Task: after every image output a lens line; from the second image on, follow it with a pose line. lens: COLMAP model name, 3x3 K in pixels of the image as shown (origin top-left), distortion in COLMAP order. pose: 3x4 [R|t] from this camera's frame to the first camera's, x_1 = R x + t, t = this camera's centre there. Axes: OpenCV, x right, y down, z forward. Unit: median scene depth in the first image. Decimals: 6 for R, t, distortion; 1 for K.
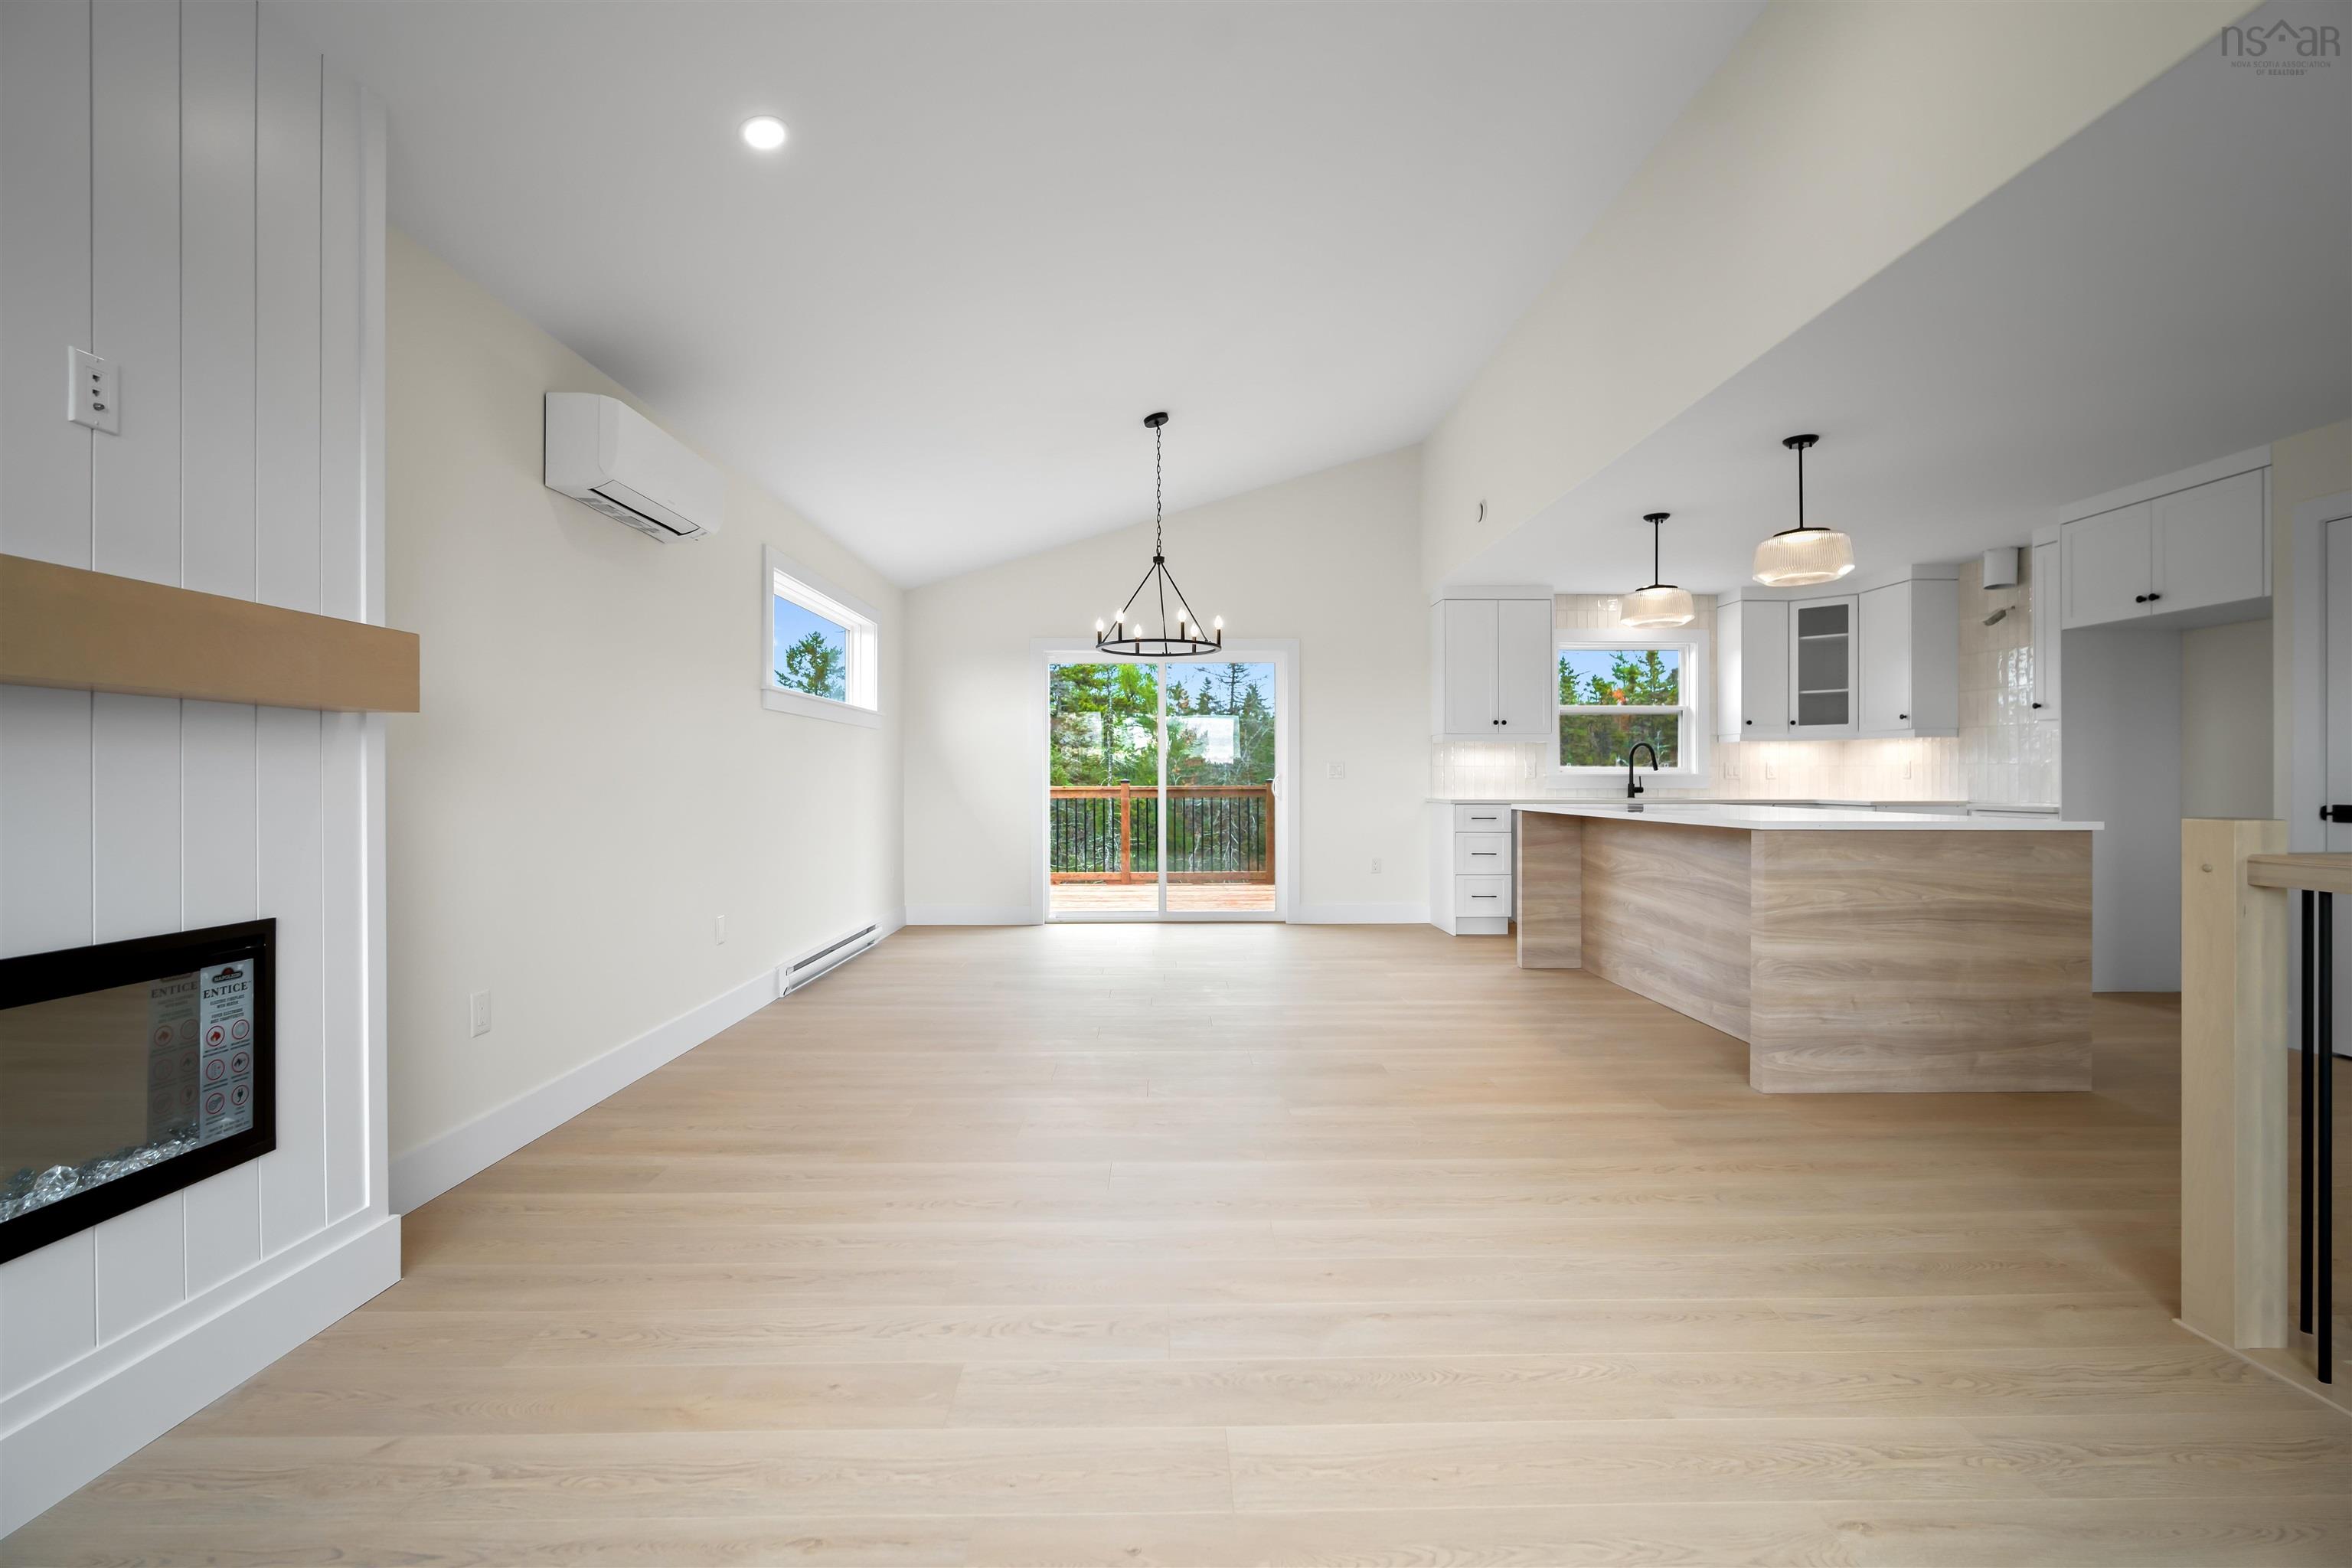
lens RADIAL K [[1026.7, 0, 1177.9], [0, 1026.7, 770.7], [0, 0, 1]] dist [-0.005783, 0.000759]
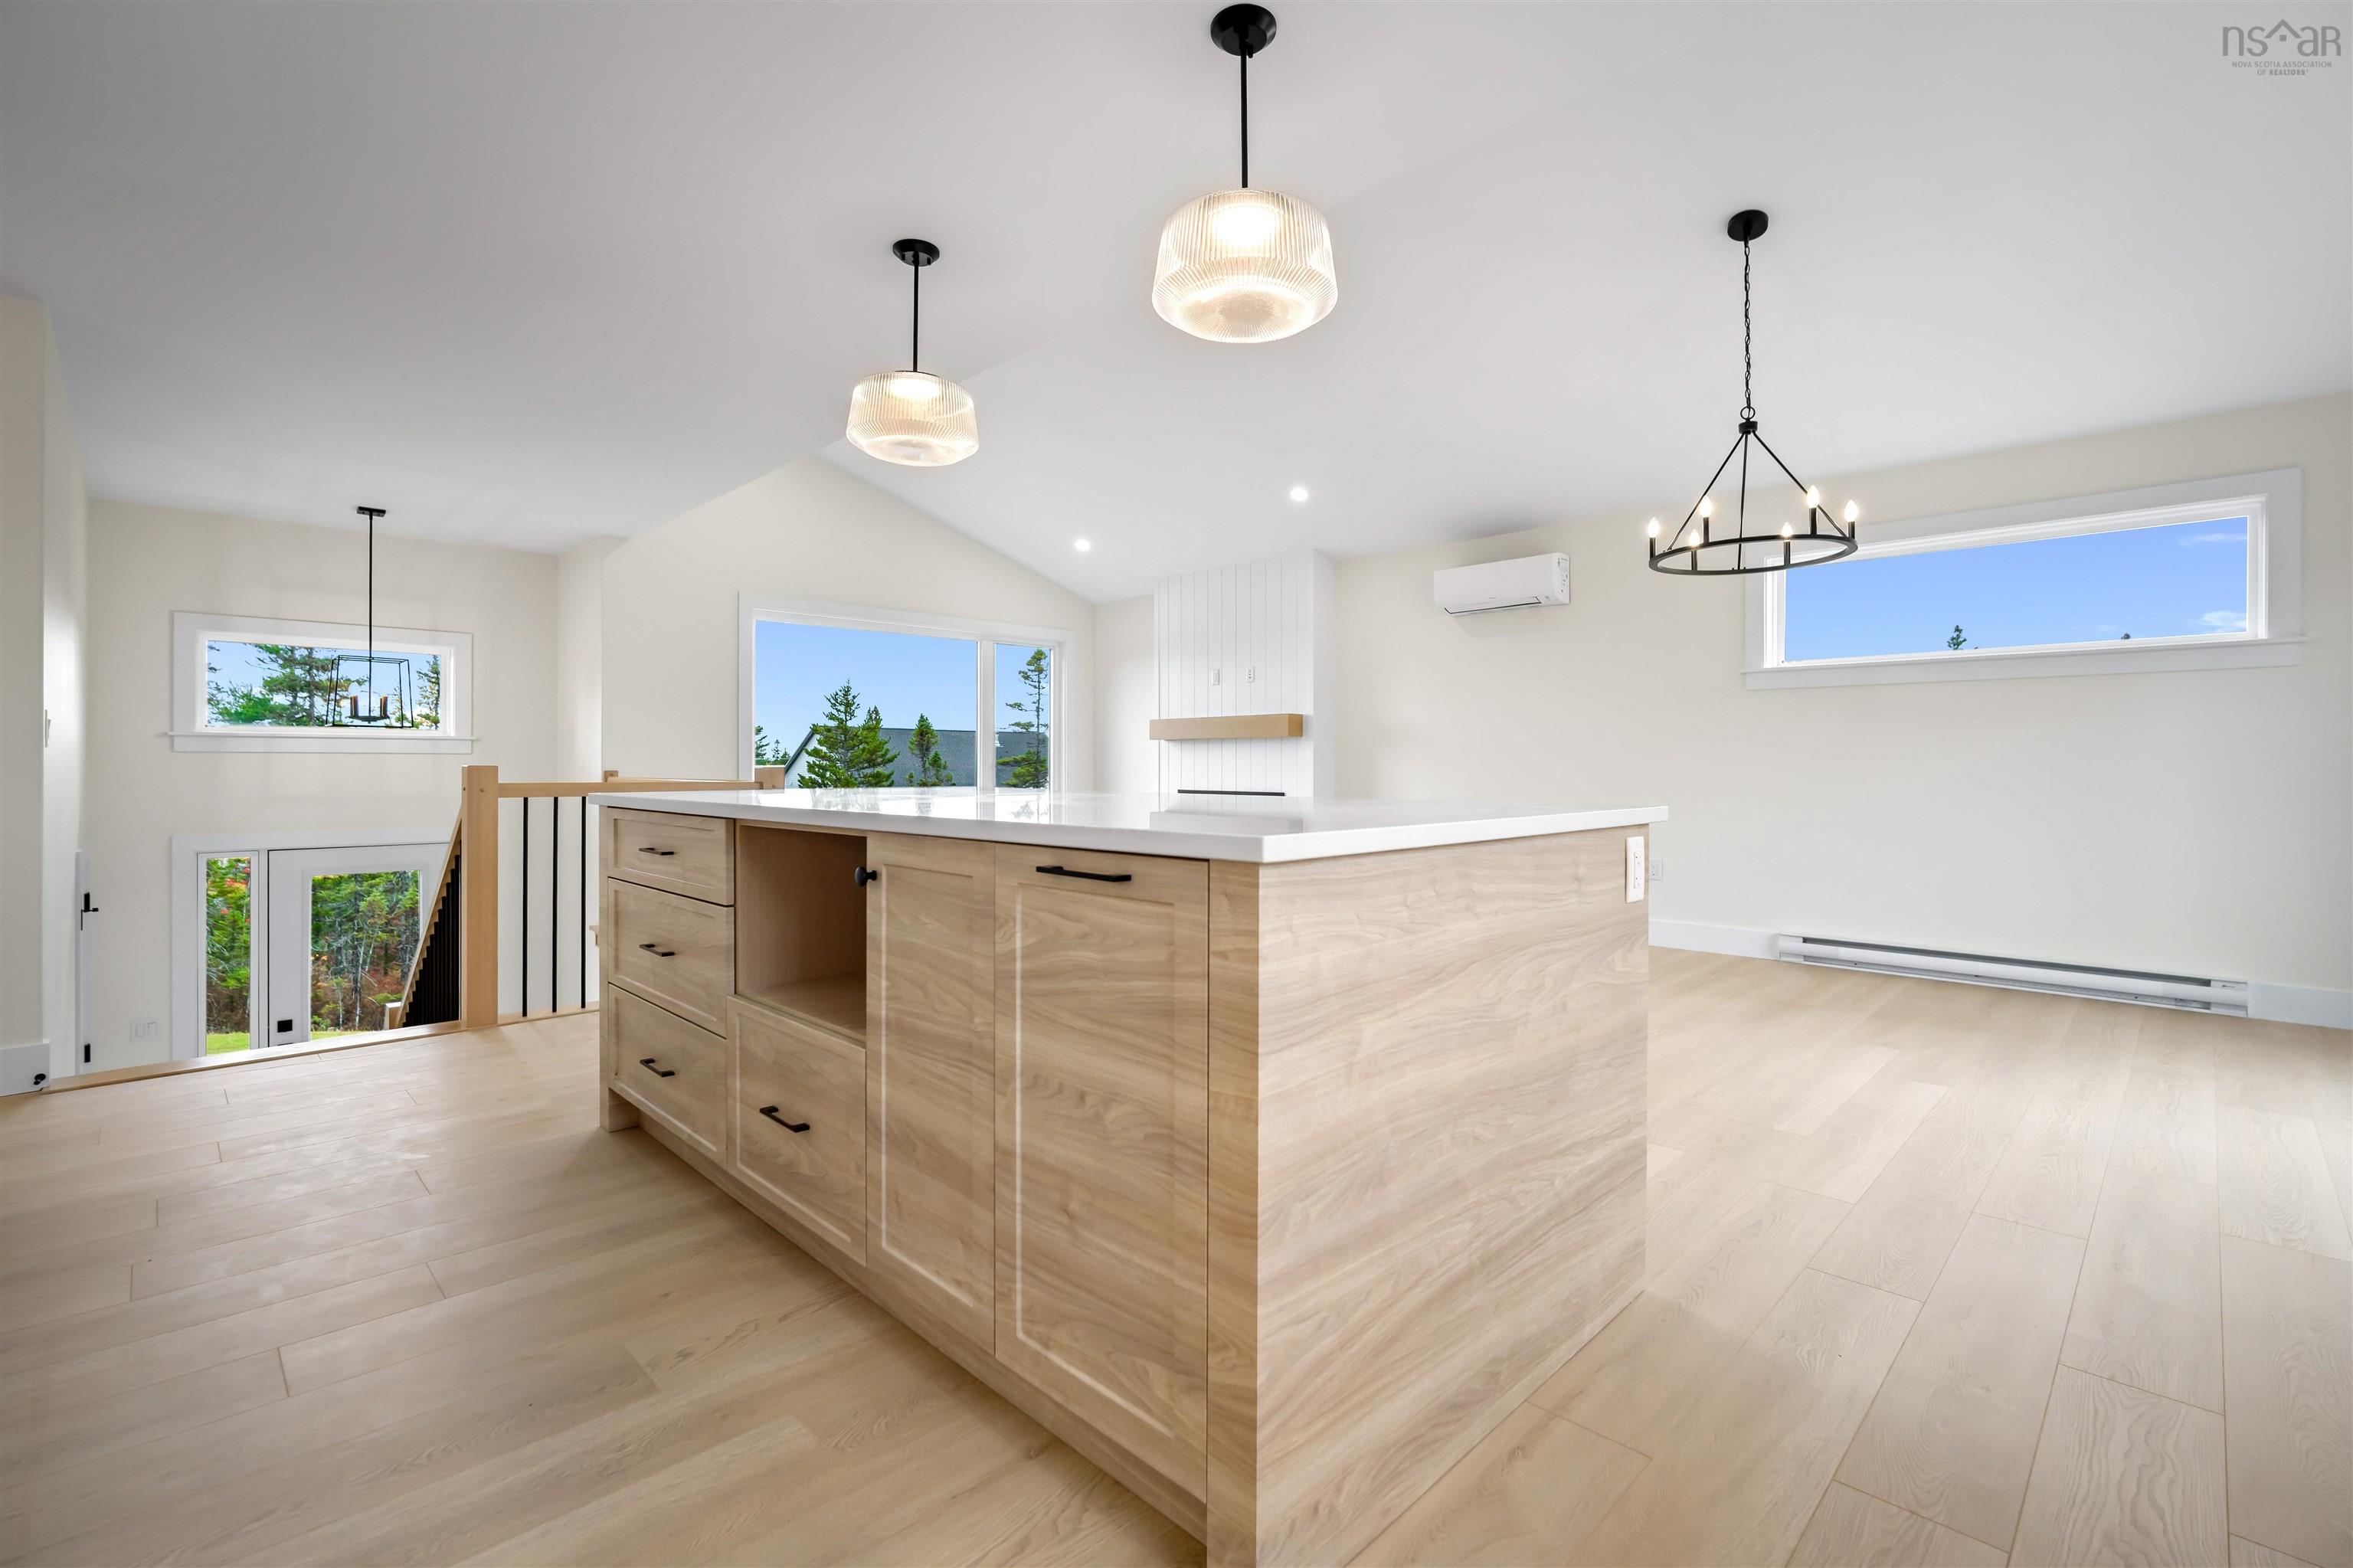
lens RADIAL K [[1027.2, 0, 1178.4], [0, 1027.2, 770.7], [0, 0, 1]] dist [-0.005783, 0.000759]
pose [[-0.721384, 0.002499, -0.692531, 0.765050], [0.004847, 0.999987, -0.001440, 0.023874], [0.692518, -0.004395, -0.721387, 1.294231]]
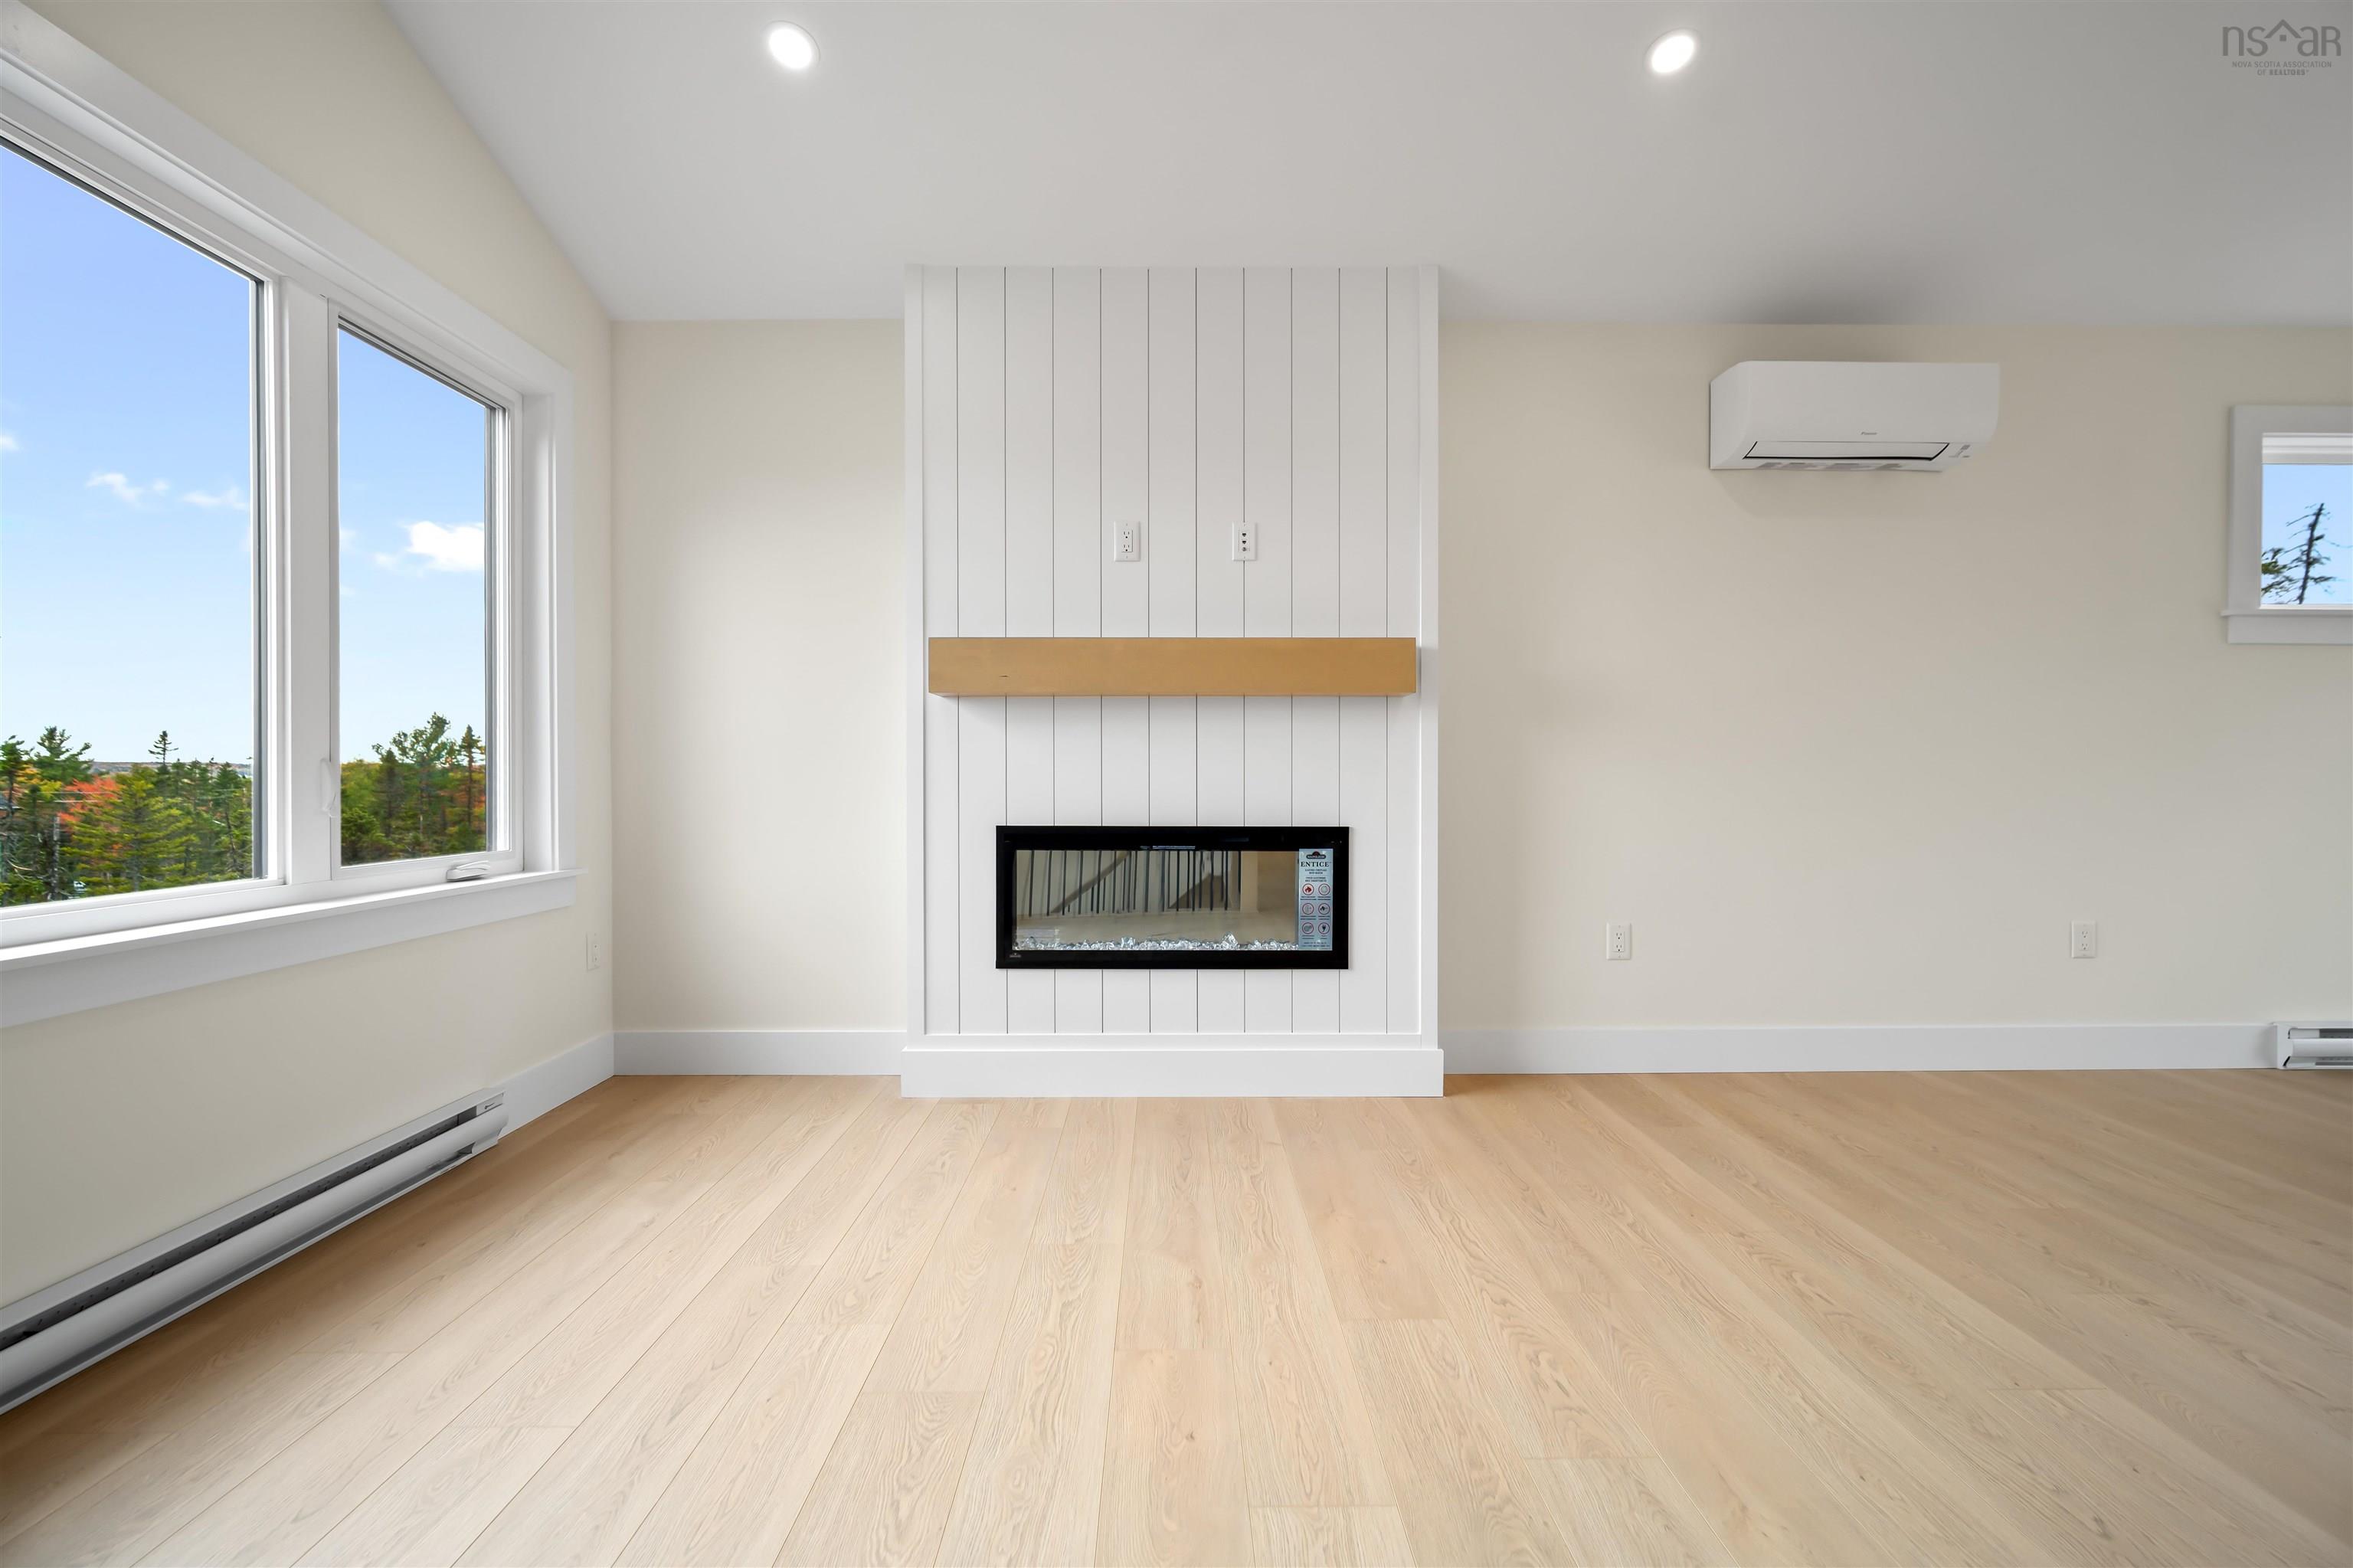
lens RADIAL K [[1031.7, 0, 1184.5], [0, 1031.7, 776.3], [0, 0, 1]] dist [-0.010406, 0.000151]
pose [[-0.009673, -0.001722, -0.999952, 0.279904], [0.007903, 0.999967, -0.001798, 0.024049], [0.999922, -0.007920, -0.009659, 0.279964]]
